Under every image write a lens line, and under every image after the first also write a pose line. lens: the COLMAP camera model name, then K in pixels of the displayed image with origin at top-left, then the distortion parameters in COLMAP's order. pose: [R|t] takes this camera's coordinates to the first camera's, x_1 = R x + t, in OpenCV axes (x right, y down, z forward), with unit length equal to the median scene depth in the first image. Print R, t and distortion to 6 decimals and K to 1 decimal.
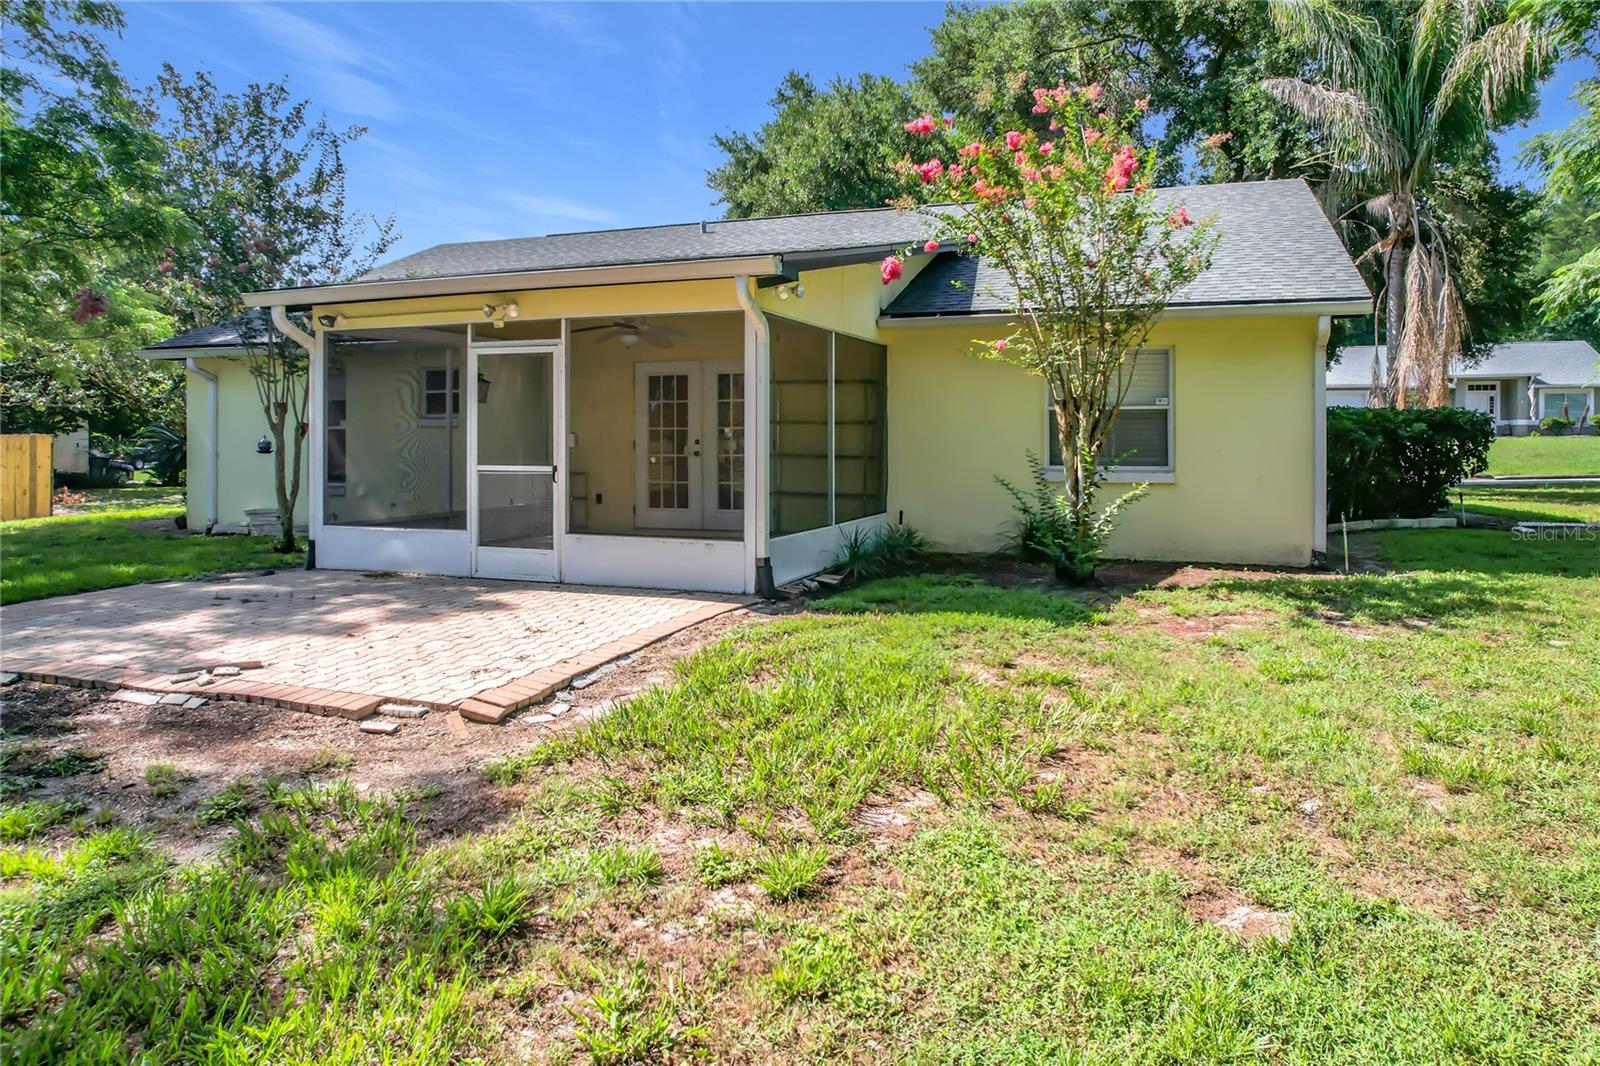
lens RADIAL K [[1032.6, 0, 807.4], [0, 1032.6, 527.4], [0, 0, 1]] dist [-0.070905, 0.068358]
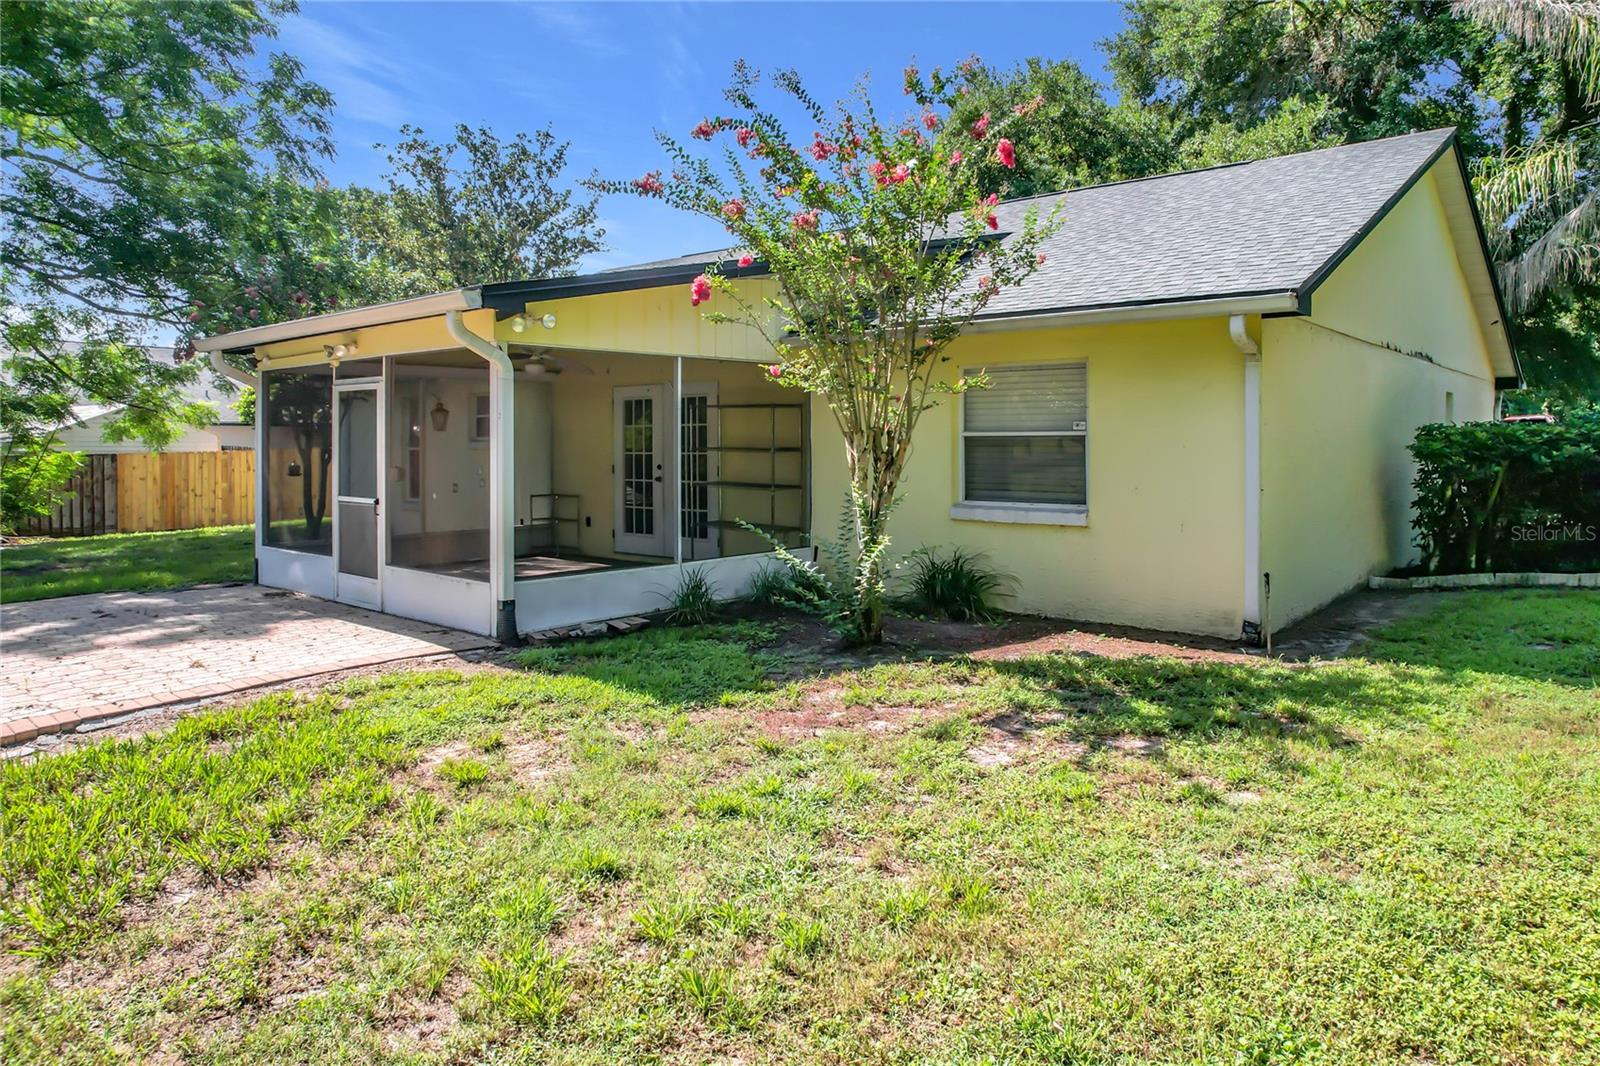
lens RADIAL K [[1034.8, 0, 810.5], [0, 1034.8, 524.6], [0, 0, 1]] dist [-0.080156, 0.076051]
pose [[0.938718, 0.025441, -0.343747, 0.516928], [-0.027192, 0.999630, -0.000273, -0.045625], [0.343613, 0.009603, 0.939062, 0.186954]]
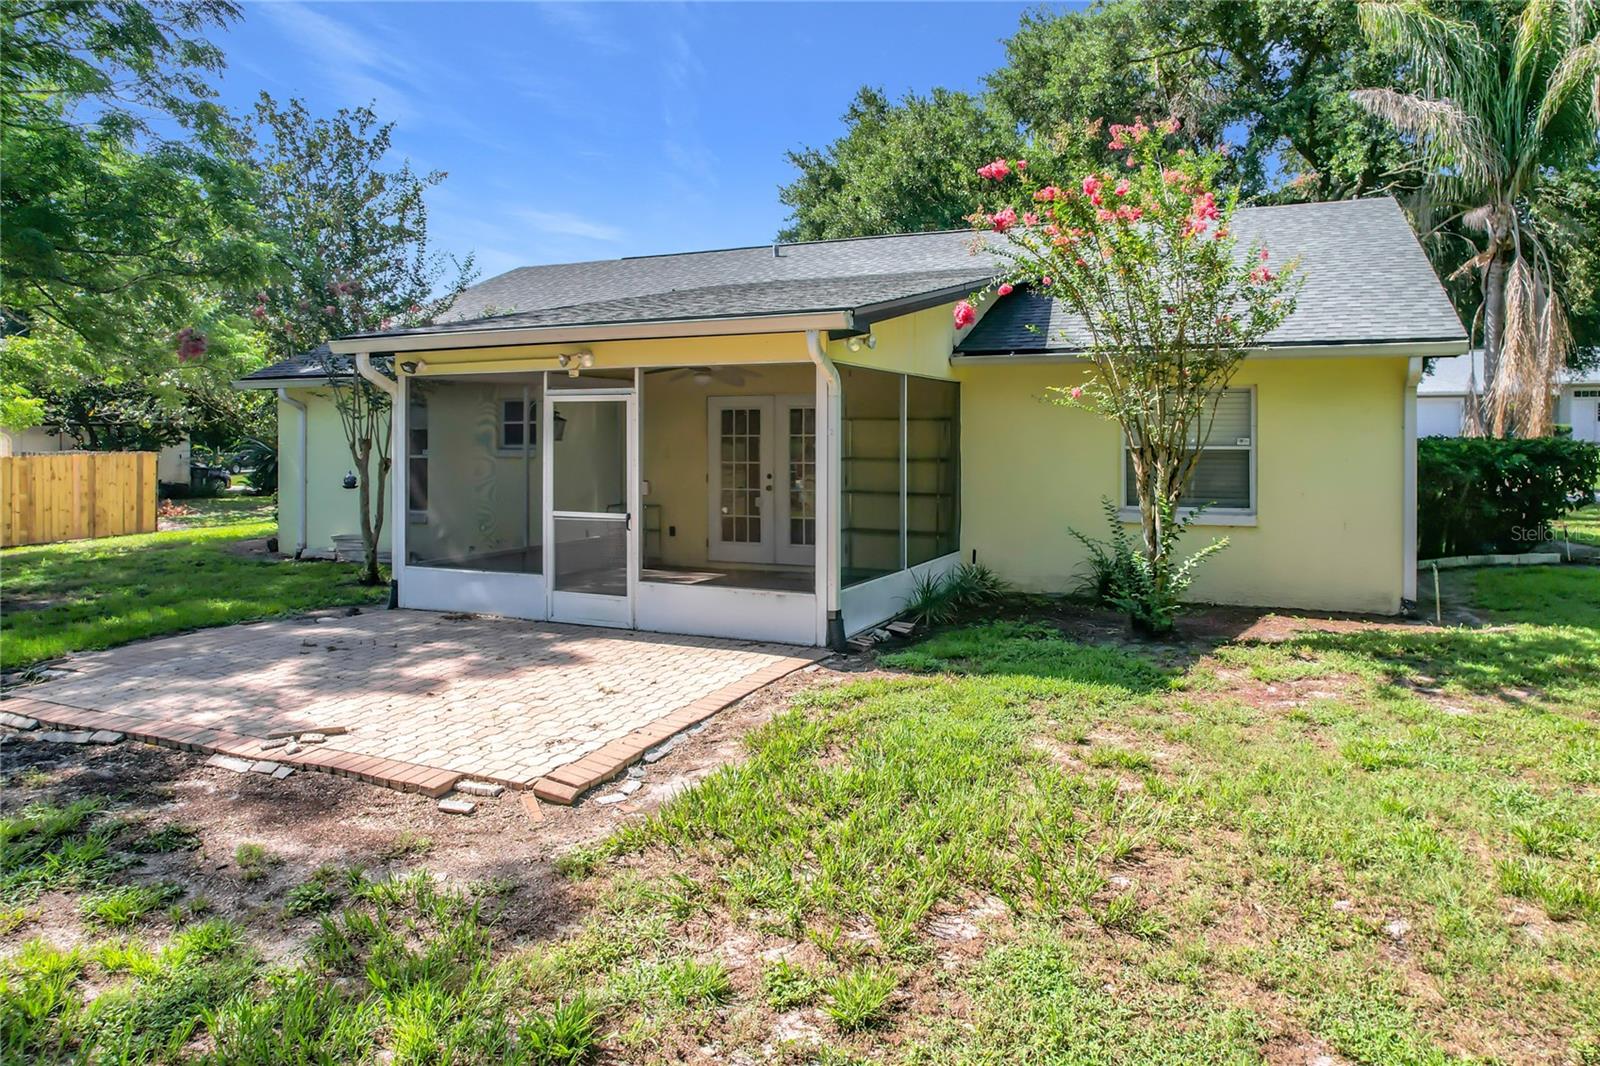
lens RADIAL K [[1034.8, 0, 810.5], [0, 1034.8, 524.6], [0, 0, 1]] dist [-0.080156, 0.076051]
pose [[0.997681, 0.001973, -0.068034, 0.001744], [-0.002005, 0.999998, -0.000405, -0.049197], [0.068033, 0.000540, 0.997683, 0.001568]]
